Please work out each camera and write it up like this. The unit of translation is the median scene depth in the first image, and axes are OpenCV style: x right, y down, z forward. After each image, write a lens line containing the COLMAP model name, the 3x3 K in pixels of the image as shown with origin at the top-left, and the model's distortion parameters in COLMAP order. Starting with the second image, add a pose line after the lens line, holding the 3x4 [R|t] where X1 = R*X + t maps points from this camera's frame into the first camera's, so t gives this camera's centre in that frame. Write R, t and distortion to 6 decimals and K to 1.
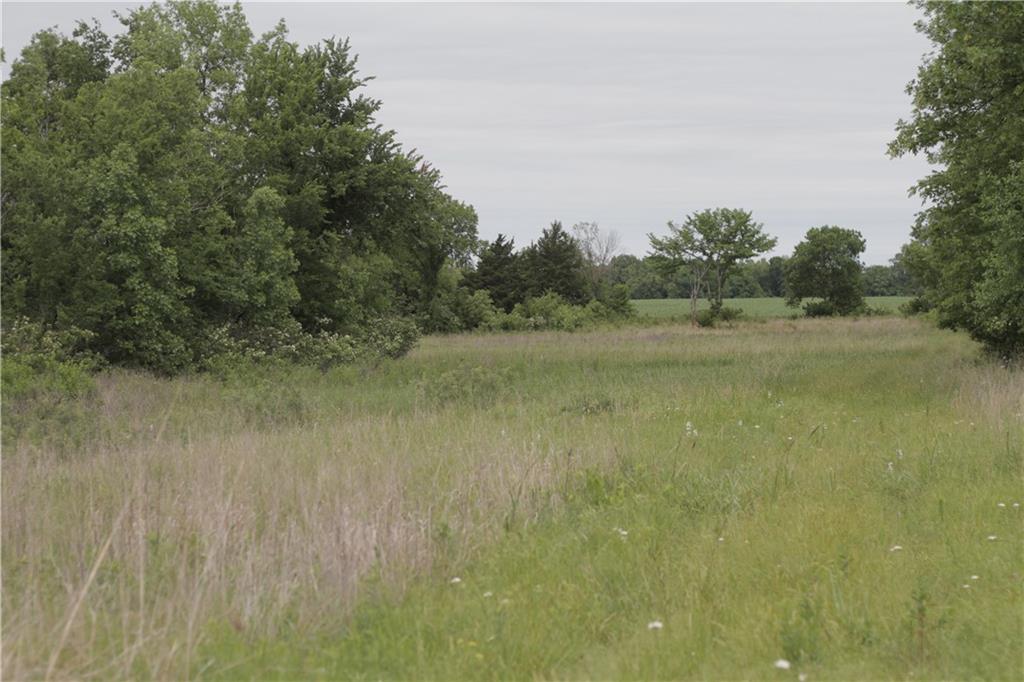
lens RADIAL K [[2317.5, 0, 512.0], [0, 2317.5, 341.0], [0, 0, 1]] dist [0.008850, 0.534354]
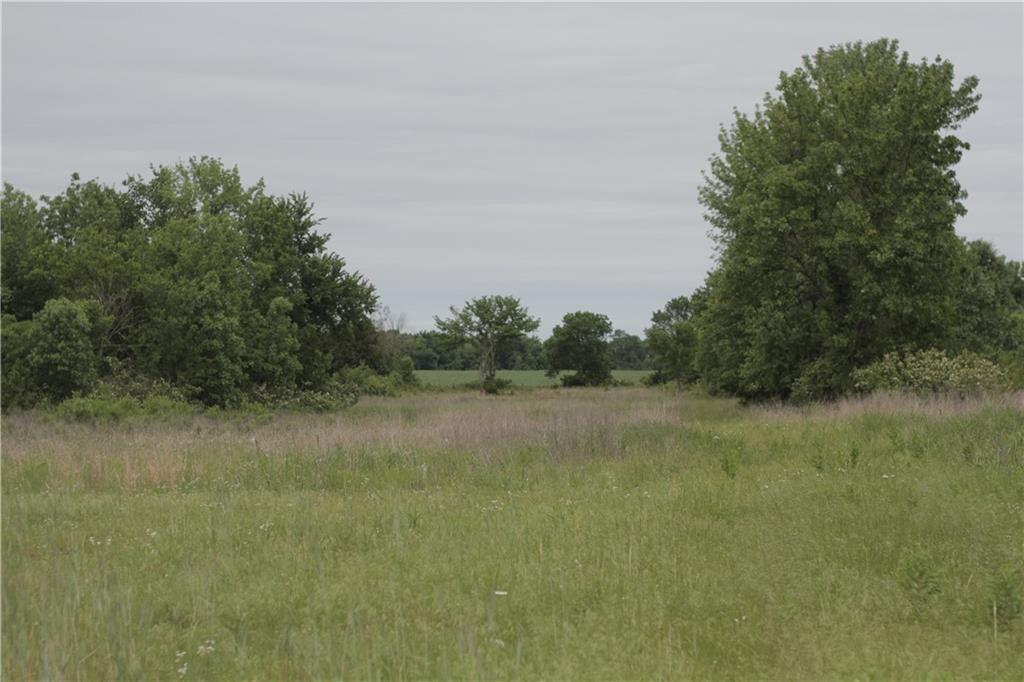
lens RADIAL K [[2317.5, 0, 512.0], [0, 2317.5, 341.0], [0, 0, 1]] dist [0.008850, 0.534354]
pose [[0.992180, 0.011417, 0.124293, -0.055412], [-0.007599, 0.999486, -0.031146, 0.003958], [-0.124585, 0.029958, 0.991757, -0.212335]]
